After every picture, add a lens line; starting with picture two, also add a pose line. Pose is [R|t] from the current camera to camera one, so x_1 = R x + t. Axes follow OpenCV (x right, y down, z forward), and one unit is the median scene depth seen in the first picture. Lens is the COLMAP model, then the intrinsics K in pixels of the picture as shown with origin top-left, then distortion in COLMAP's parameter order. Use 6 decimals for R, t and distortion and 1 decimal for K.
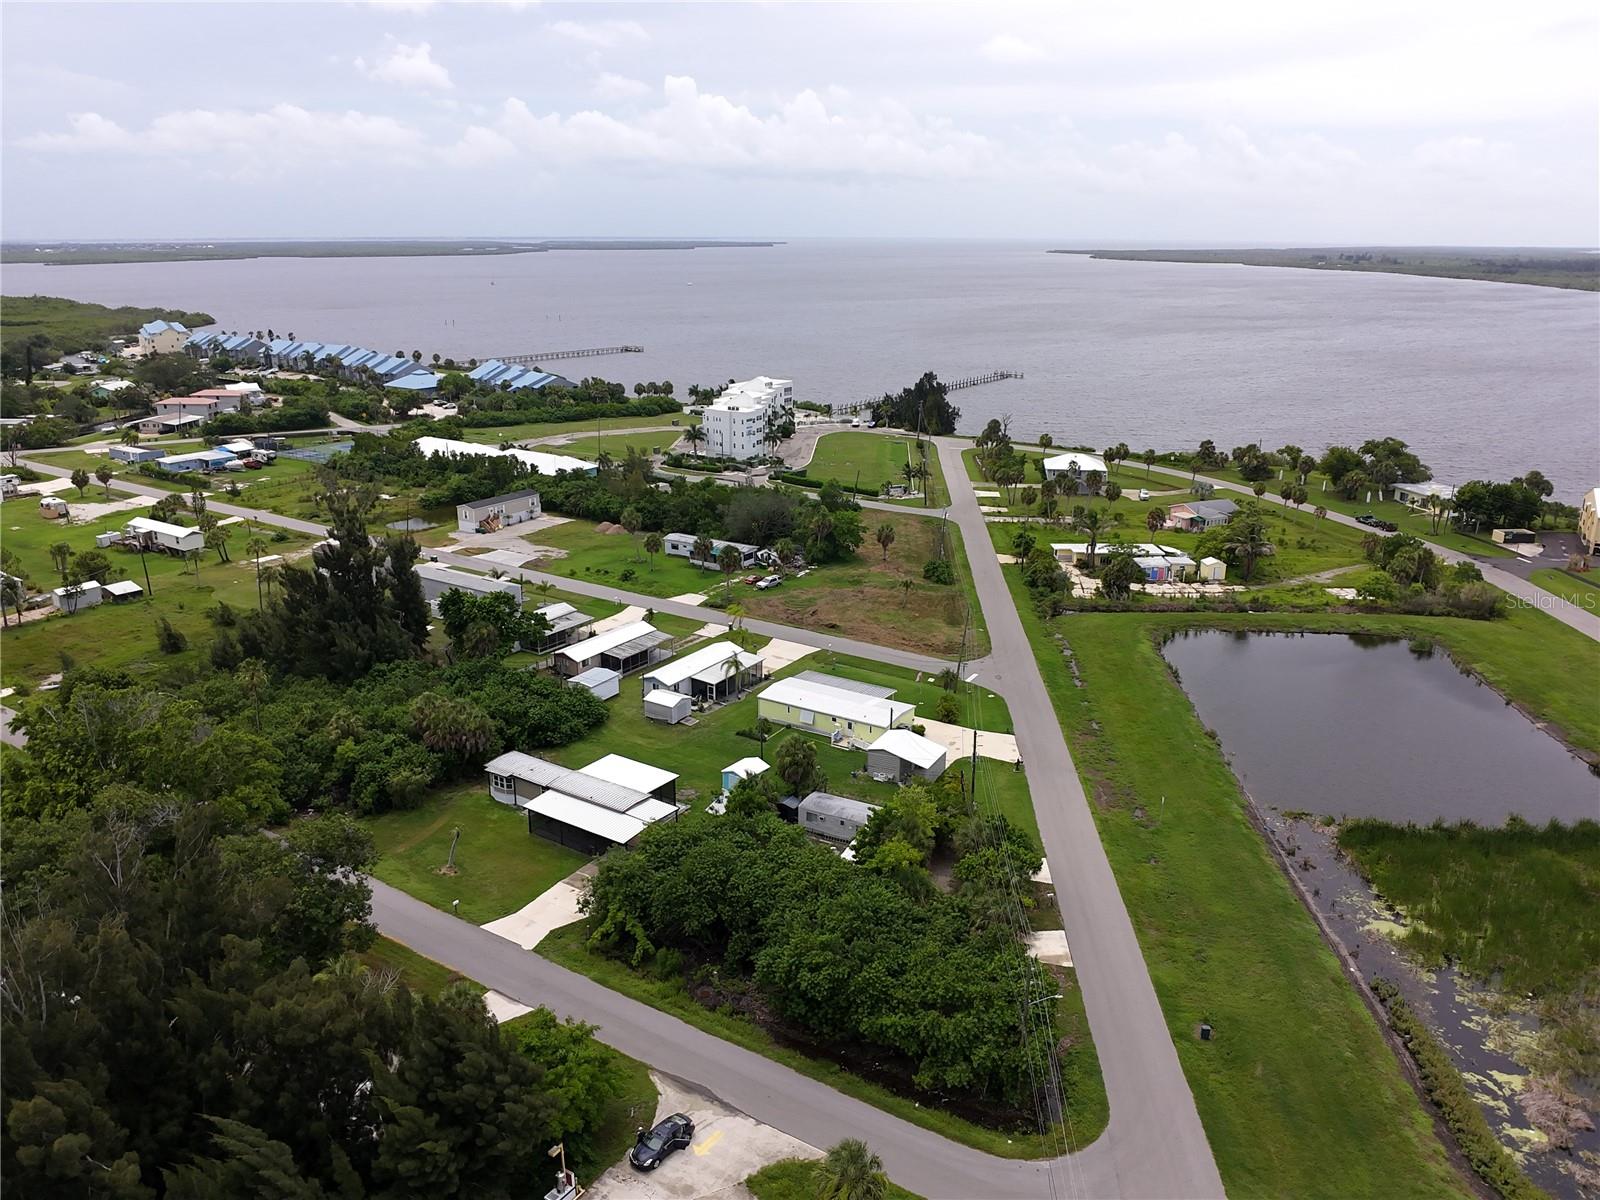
lens RADIAL K [[1182.9, 0, 804.3], [0, 1182.9, 597.9], [0, 0, 1]] dist [-0.026438, -0.012877]
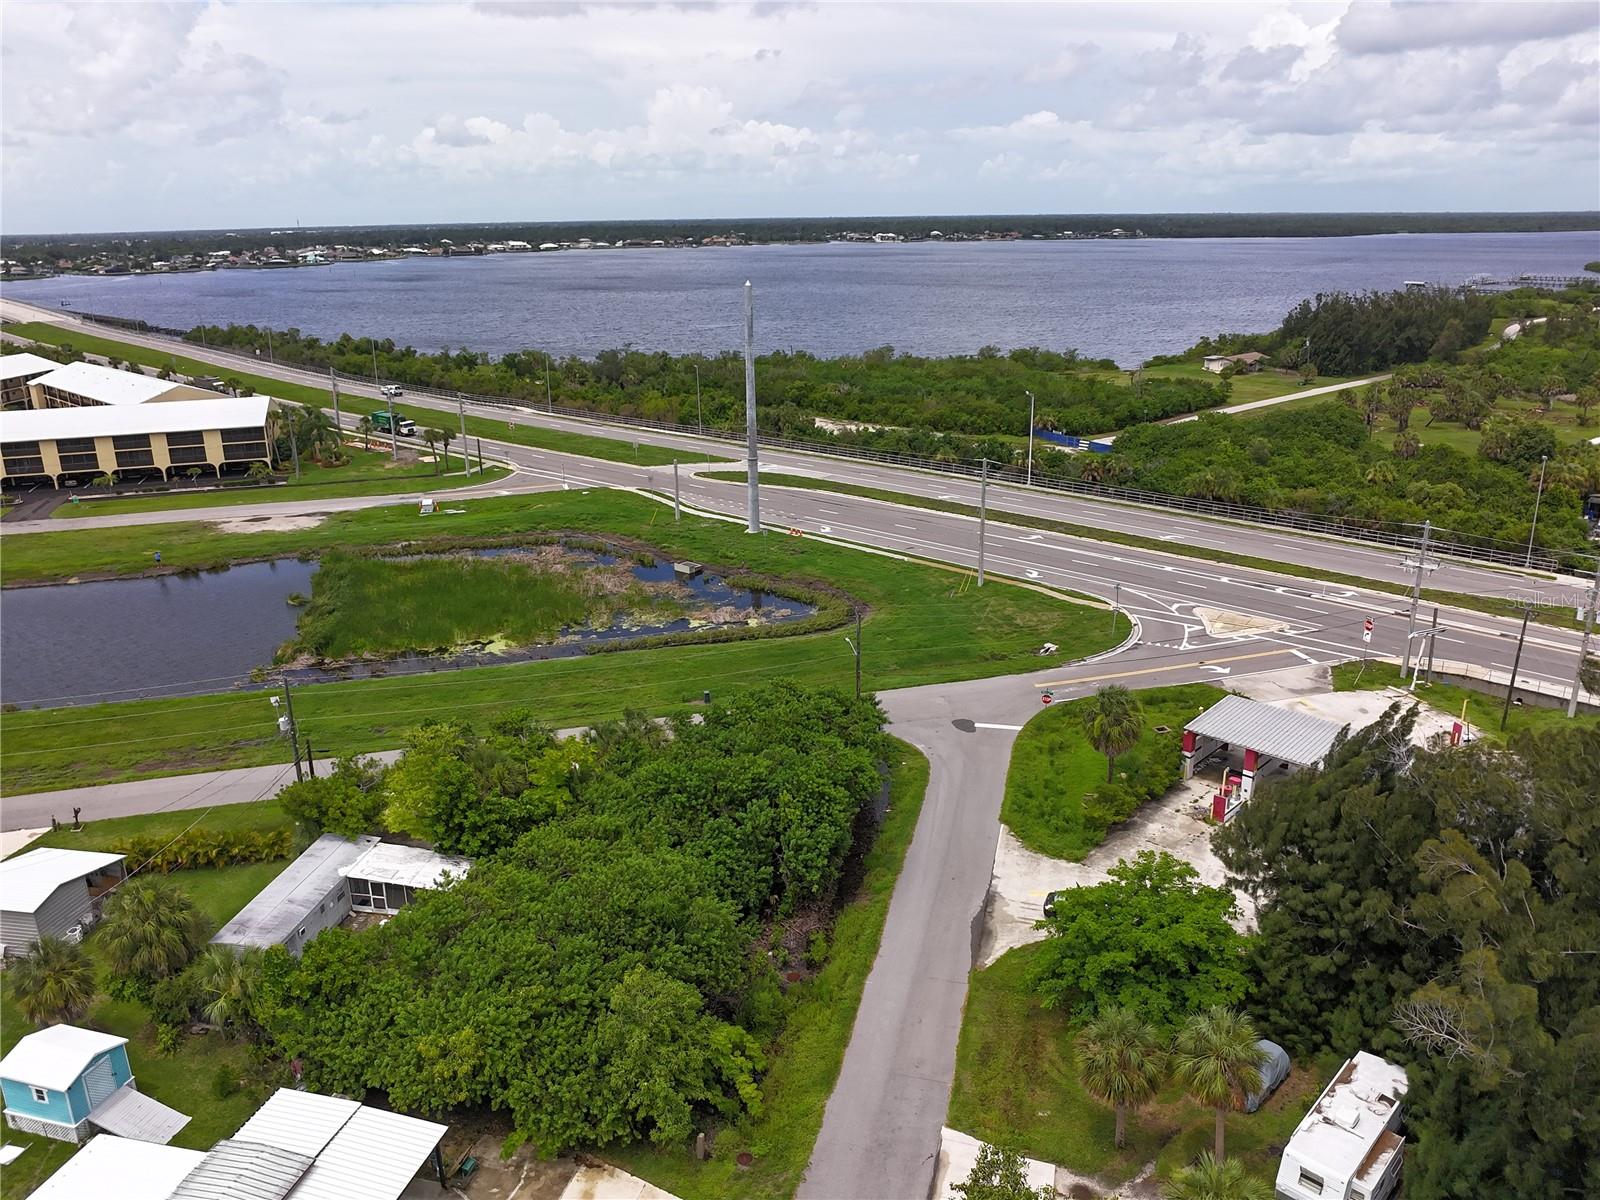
lens RADIAL K [[1174.9, 0, 800.5], [0, 1174.9, 629.9], [0, 0, 1]] dist [-0.028537, -0.005041]
pose [[-0.332143, -0.314561, 0.889231, -0.479219], [0.290697, 0.862725, 0.413765, -0.087099], [-0.897316, 0.395926, -0.195106, 0.810989]]
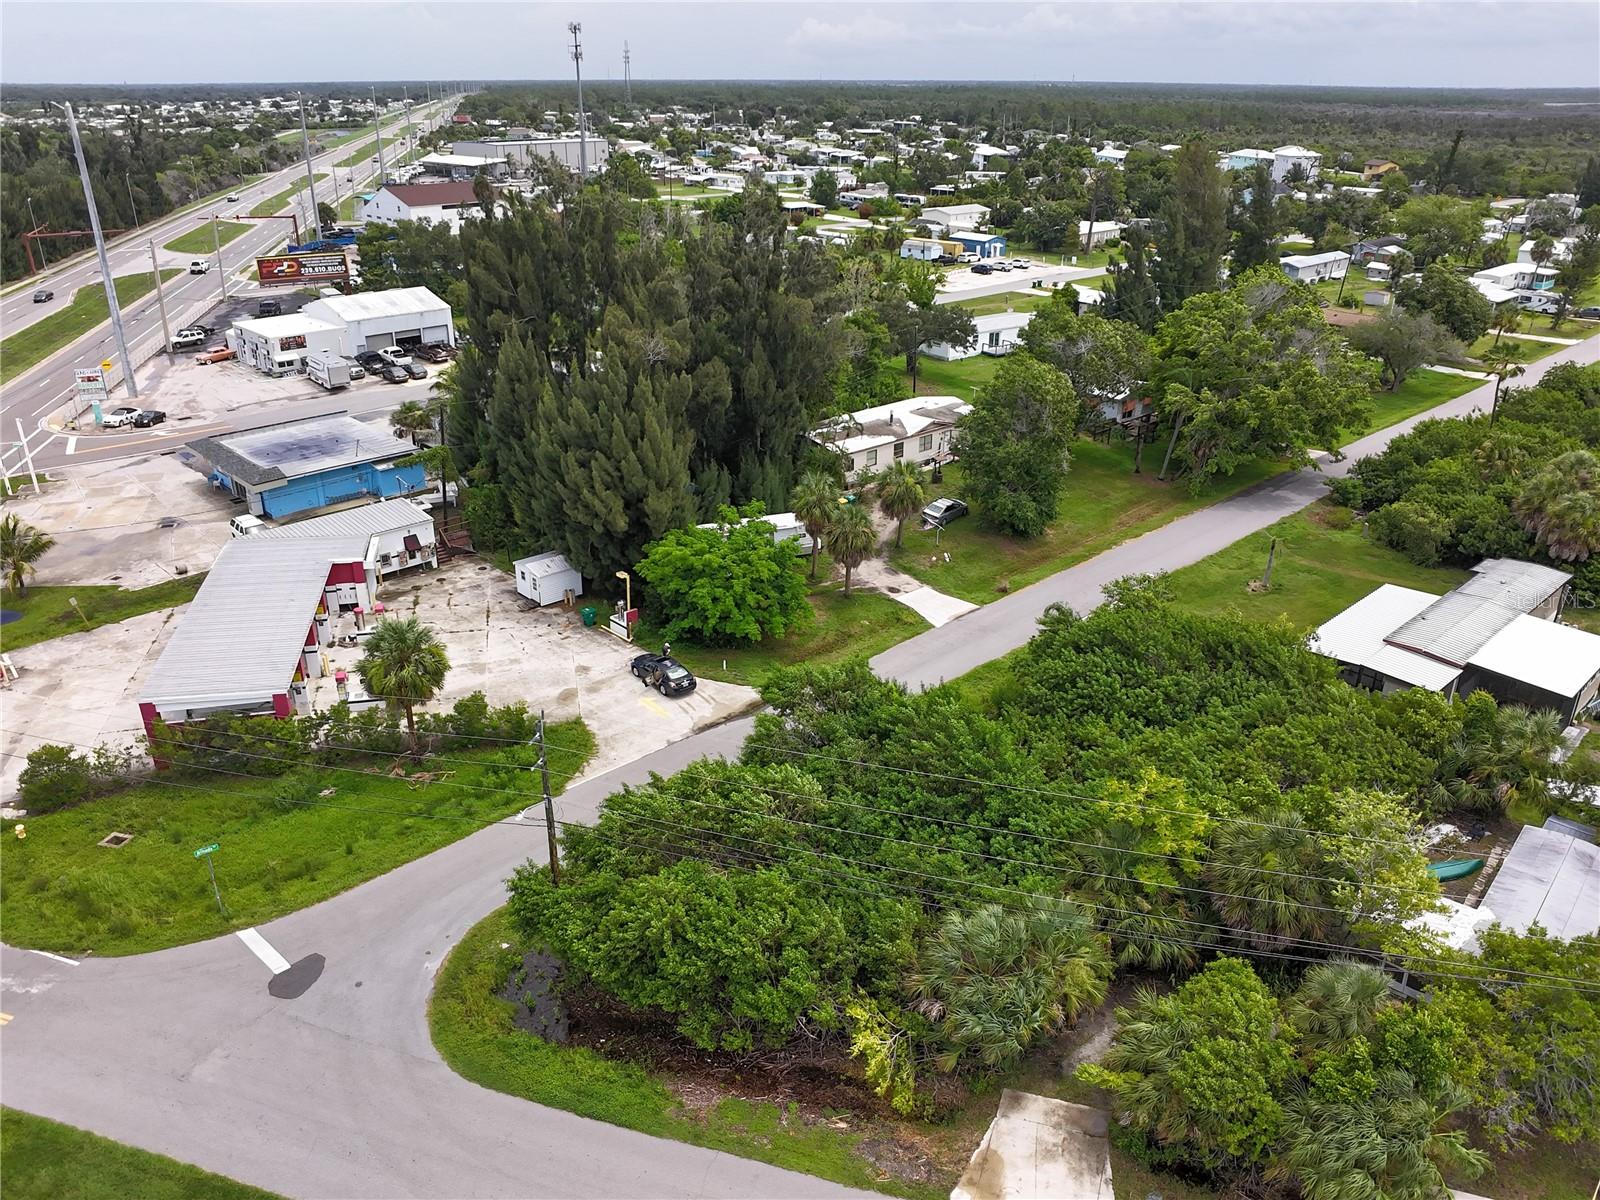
lens RADIAL K [[1182.9, 0, 804.3], [0, 1182.9, 597.9], [0, 0, 1]] dist [-0.026438, -0.012877]
pose [[-0.227530, 0.390211, -0.892169, 0.403657], [-0.291433, 0.846918, 0.444744, -0.011551], [0.929138, 0.361200, -0.078979, 0.730504]]
